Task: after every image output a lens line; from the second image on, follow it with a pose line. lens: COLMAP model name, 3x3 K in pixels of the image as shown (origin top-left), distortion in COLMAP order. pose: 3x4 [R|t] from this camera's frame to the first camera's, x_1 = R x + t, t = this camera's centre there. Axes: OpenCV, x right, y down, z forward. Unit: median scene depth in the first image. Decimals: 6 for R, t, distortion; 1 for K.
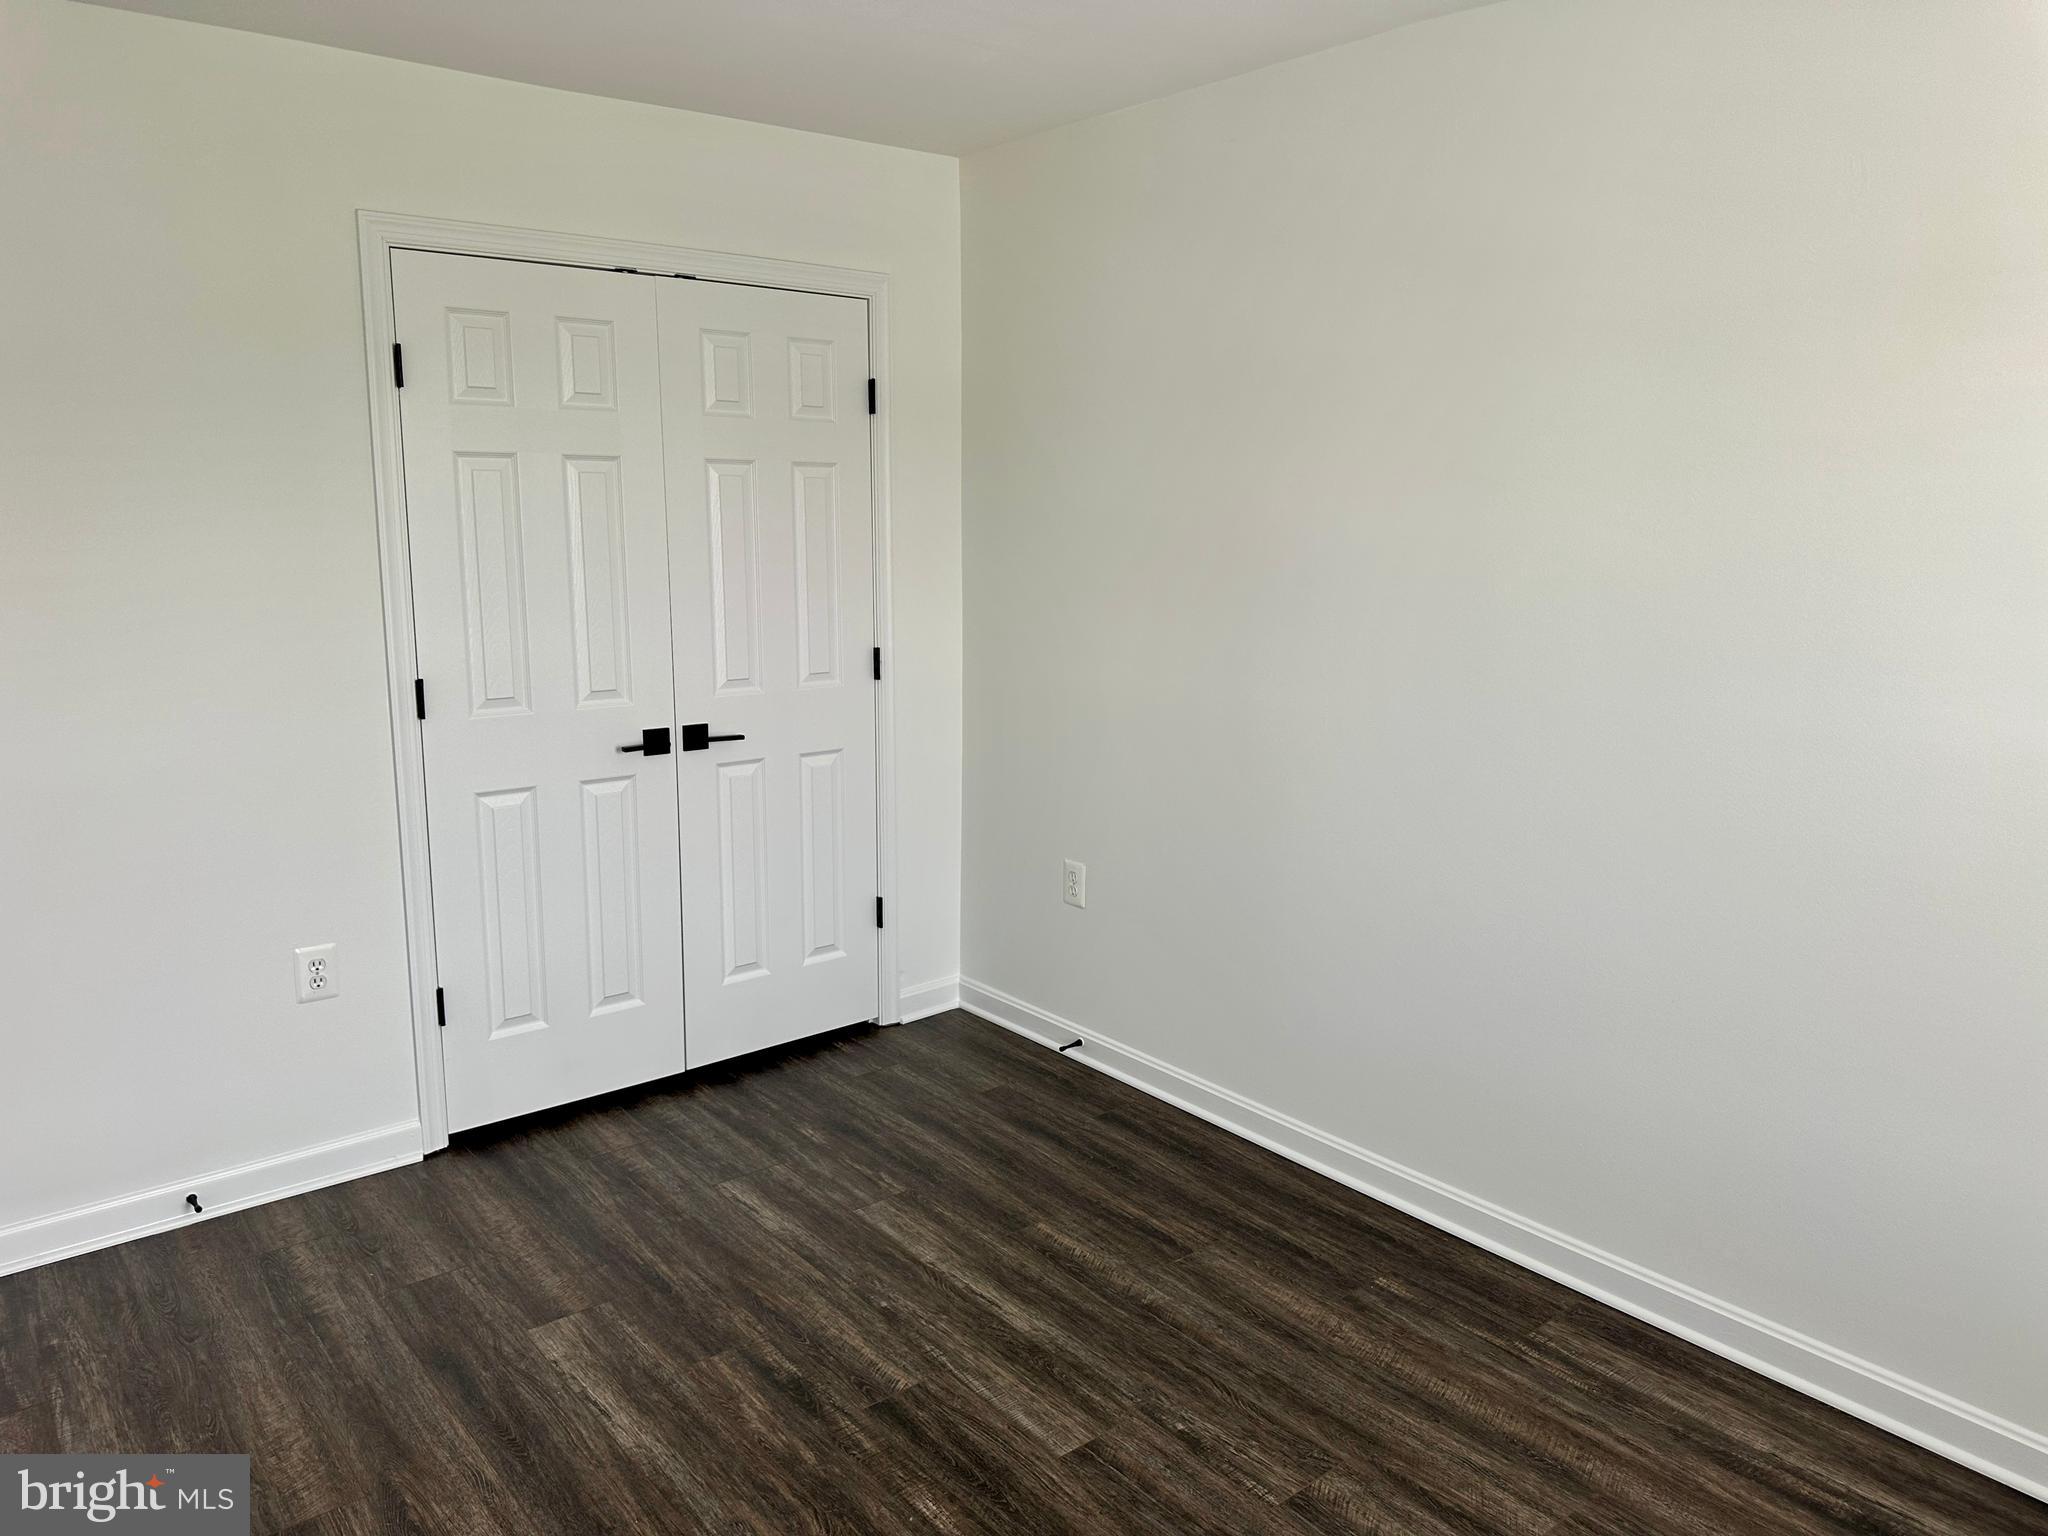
lens RADIAL K [[1459.4, 0, 1019.8], [0, 1459.4, 761.5], [0, 0, 1]] dist [-0.005412, -0.007010]
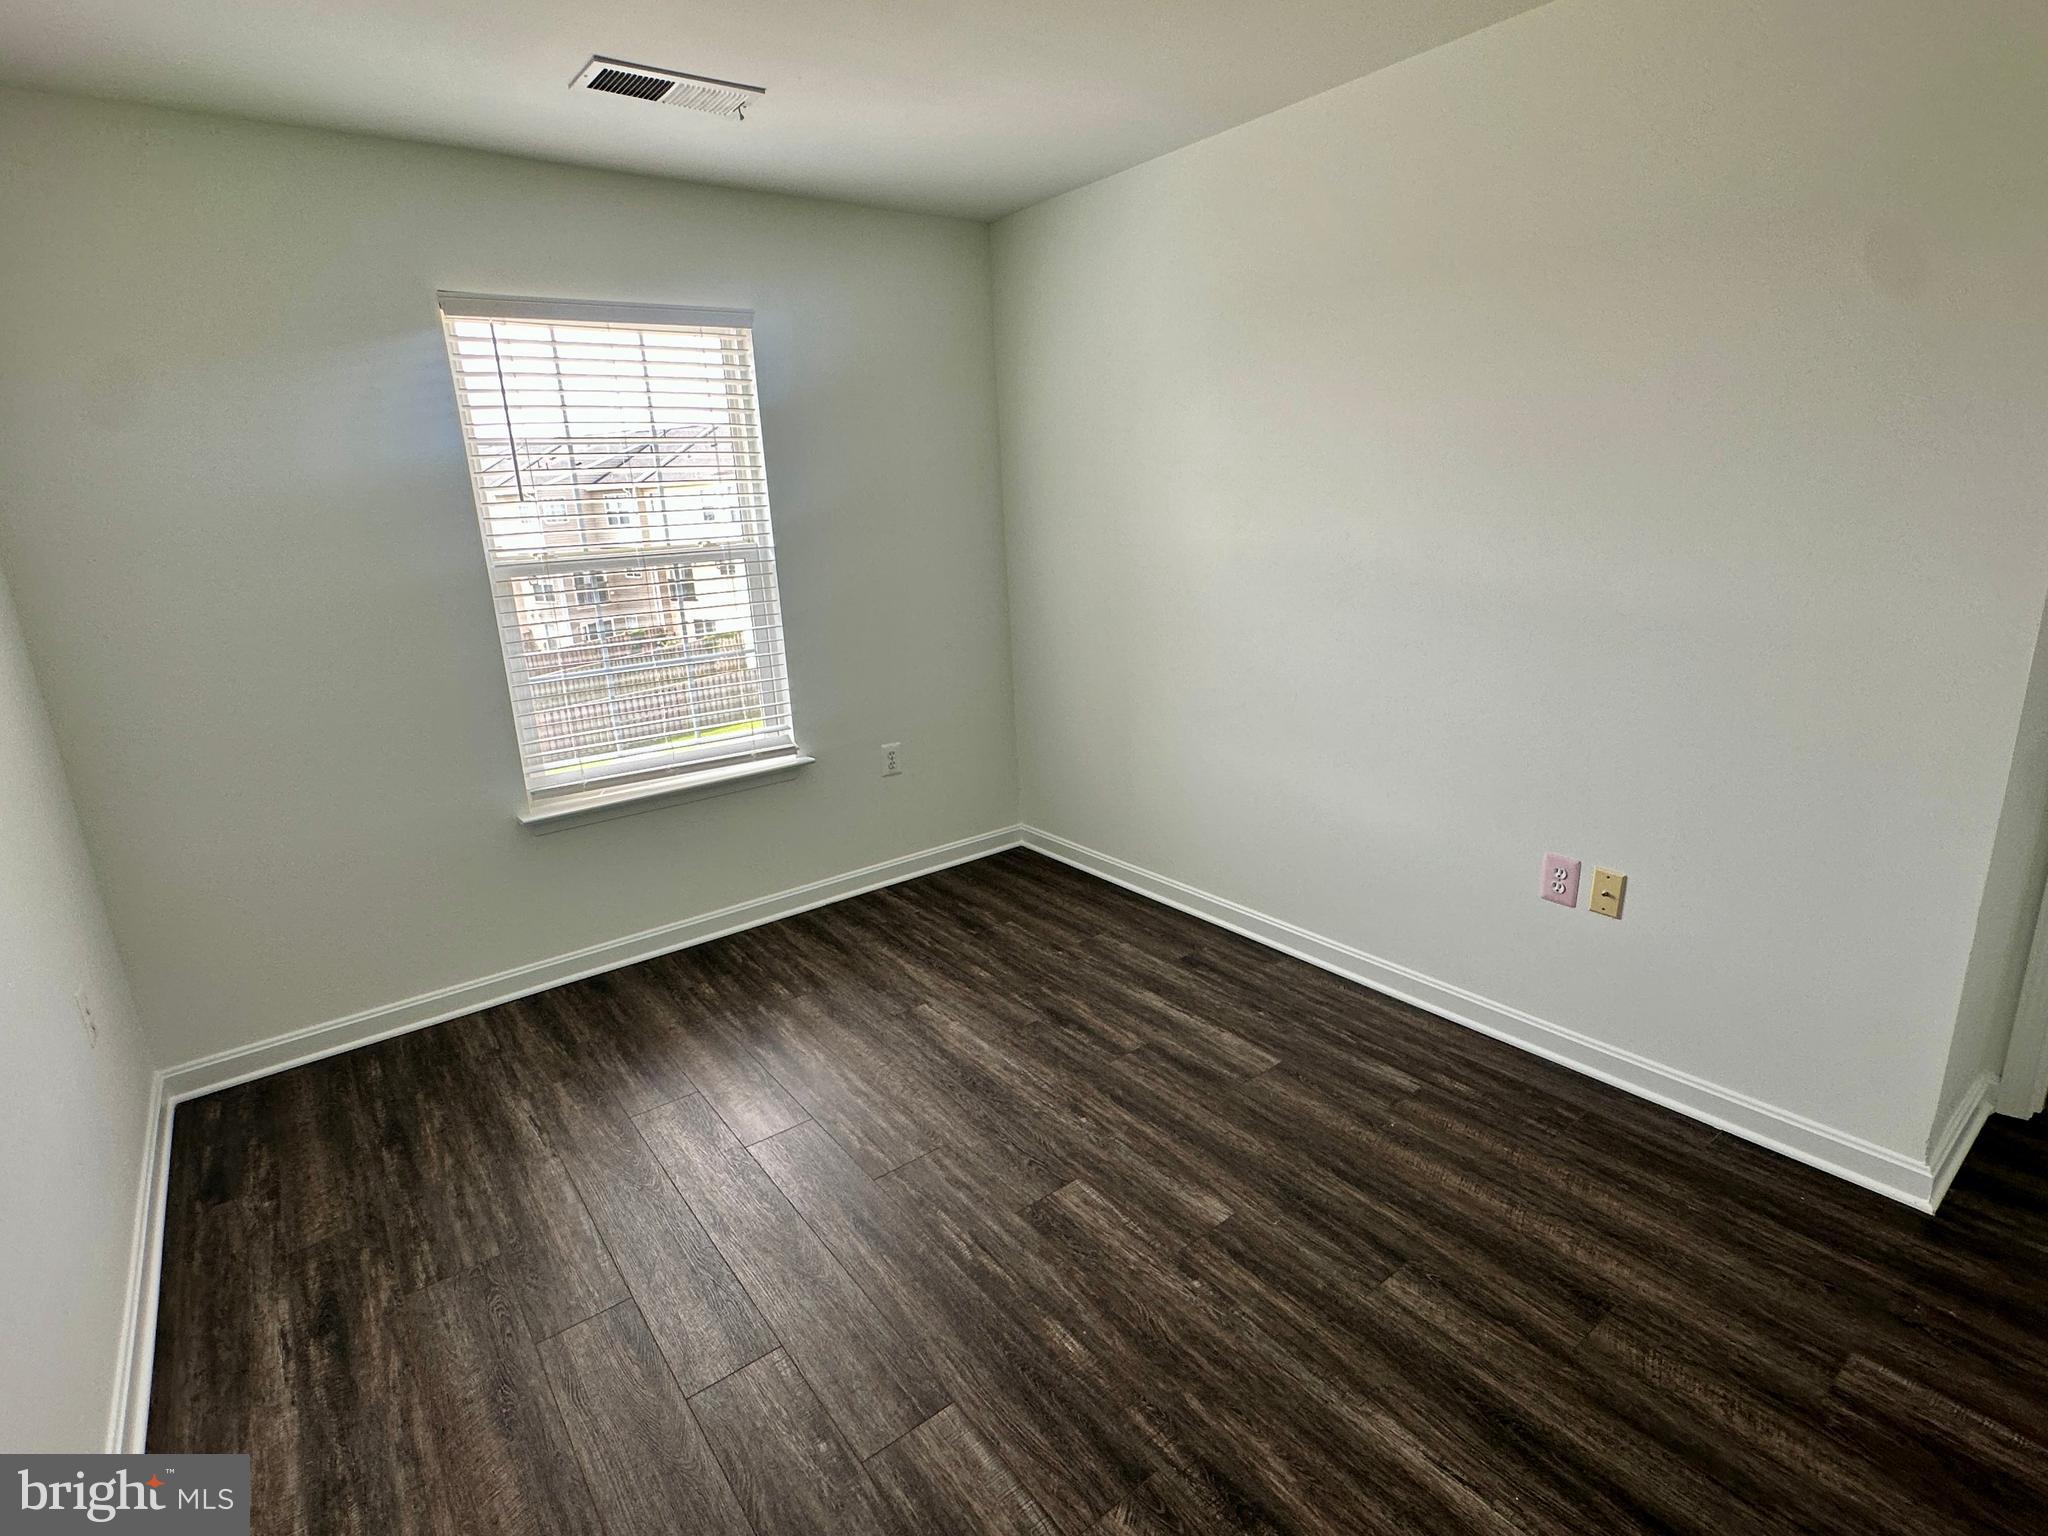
lens RADIAL K [[1015.5, 0, 1022.2], [0, 1015.5, 764.3], [0, 0, 1]] dist [-0.006120, 0.000411]
pose [[-0.998818, 0.035046, 0.033685, -0.060127], [0.046335, 0.895925, 0.441783, -0.238607], [-0.014696, 0.442822, -0.896489, 1.367210]]
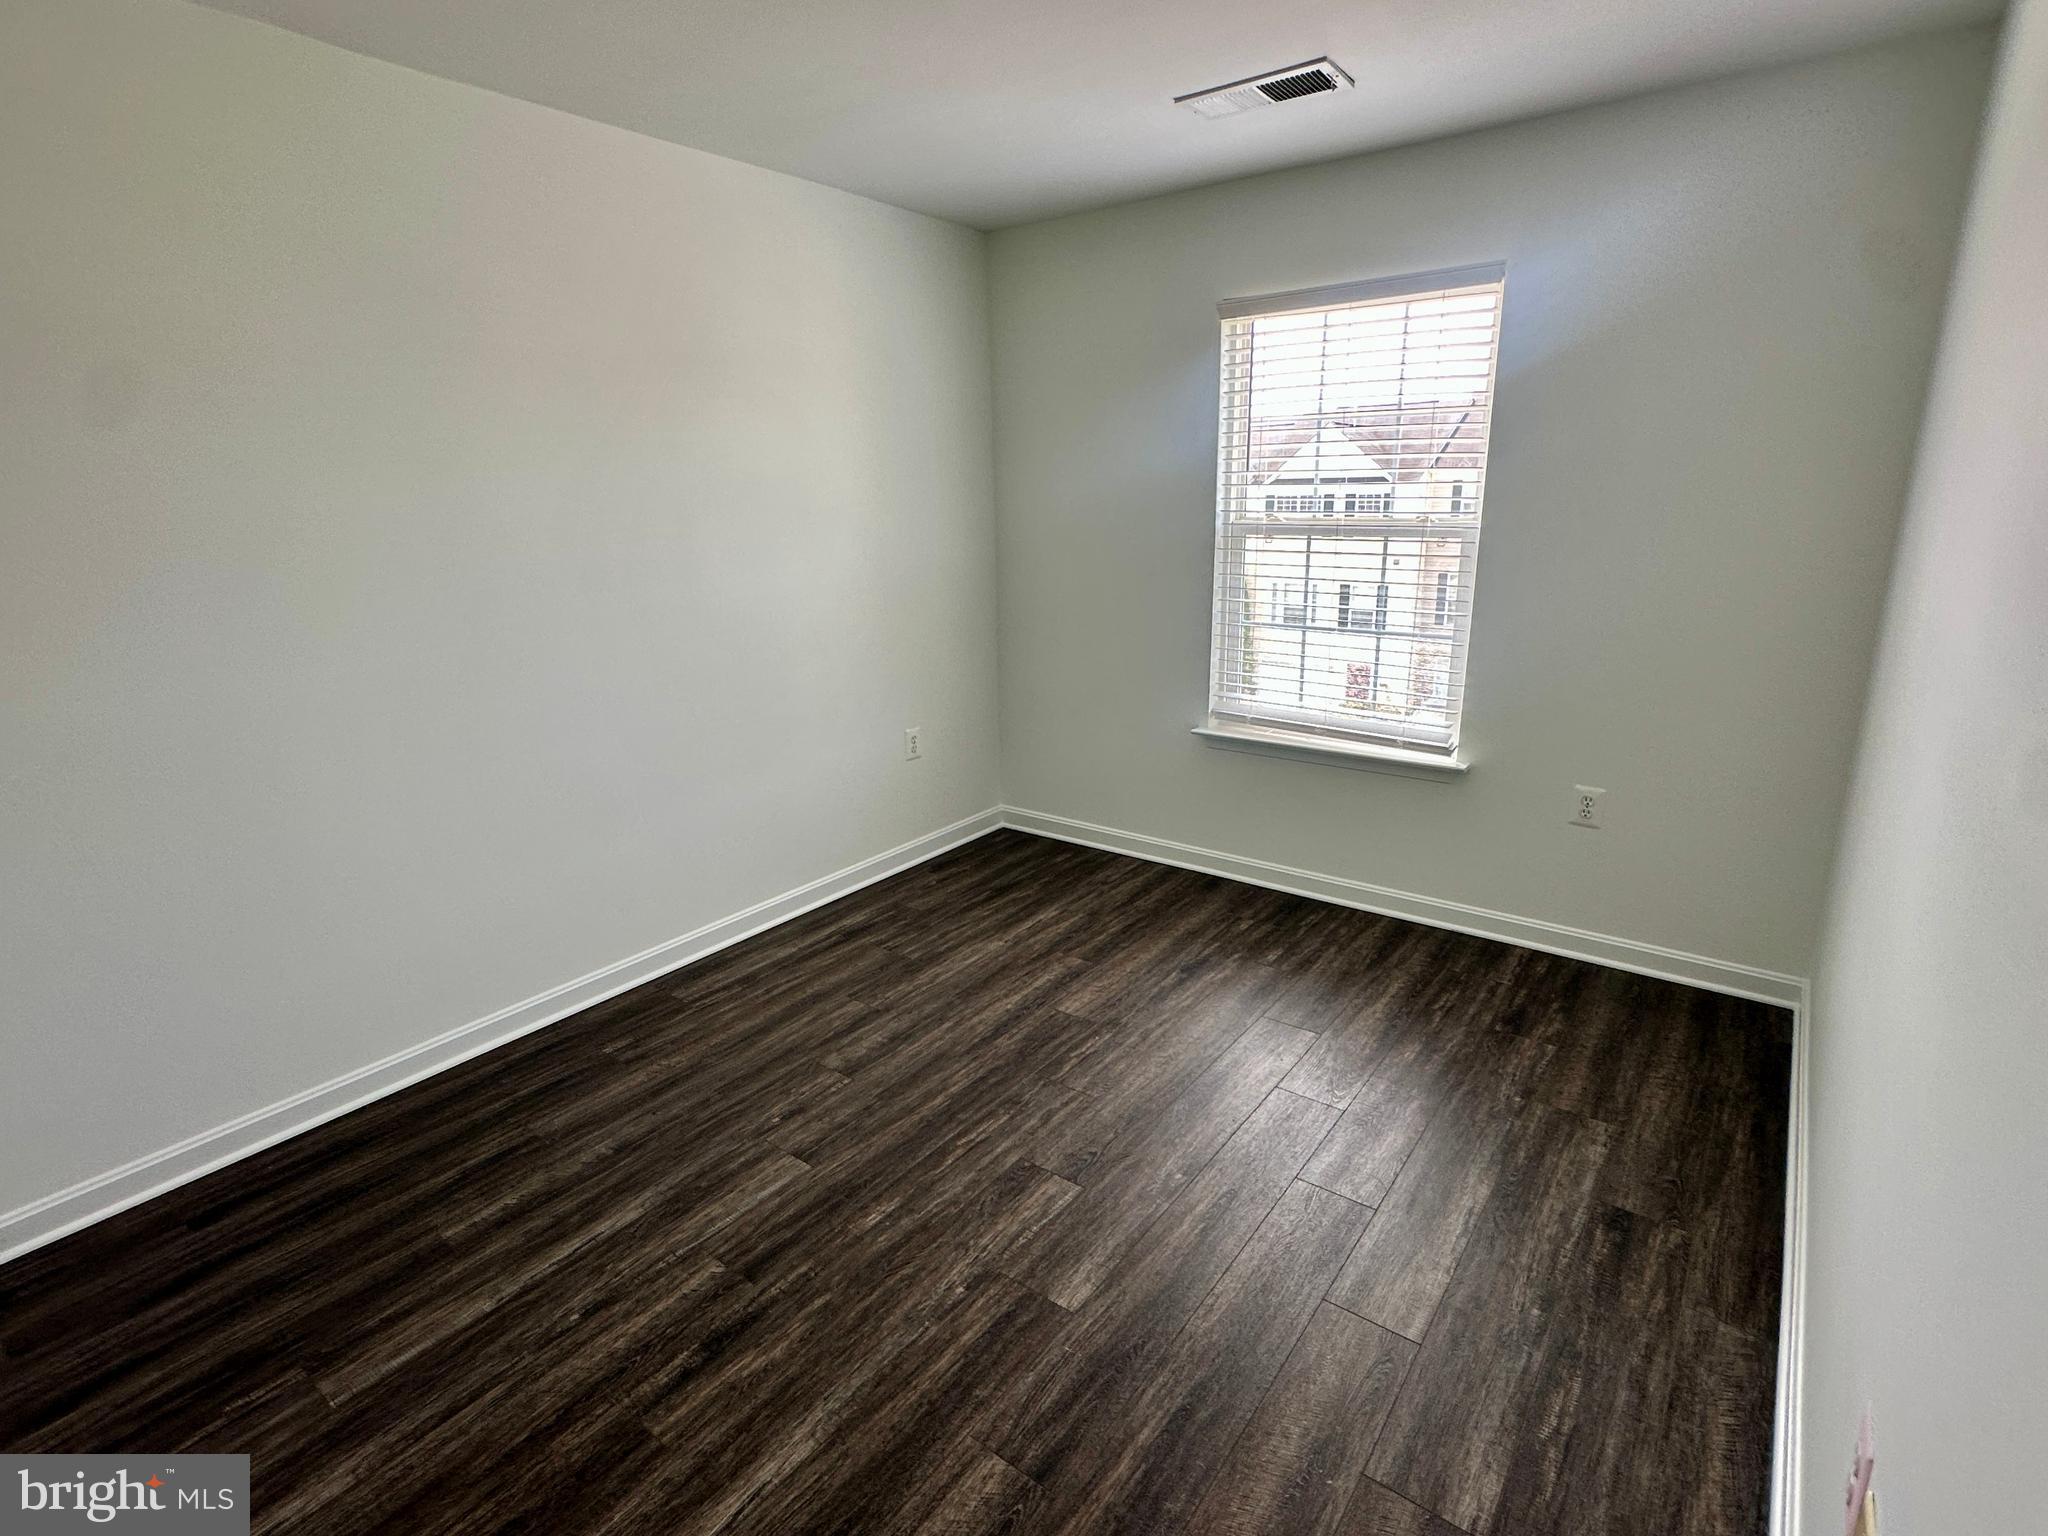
lens RADIAL K [[1015.5, 0, 1025.7], [0, 1015.5, 767.2], [0, 0, 1]] dist [-0.006120, 0.000411]
pose [[-0.239892, -0.259130, 0.935577, -0.791613], [0.201801, 0.929356, 0.309151, -0.133952], [-0.949594, 0.262963, -0.170652, 0.822015]]
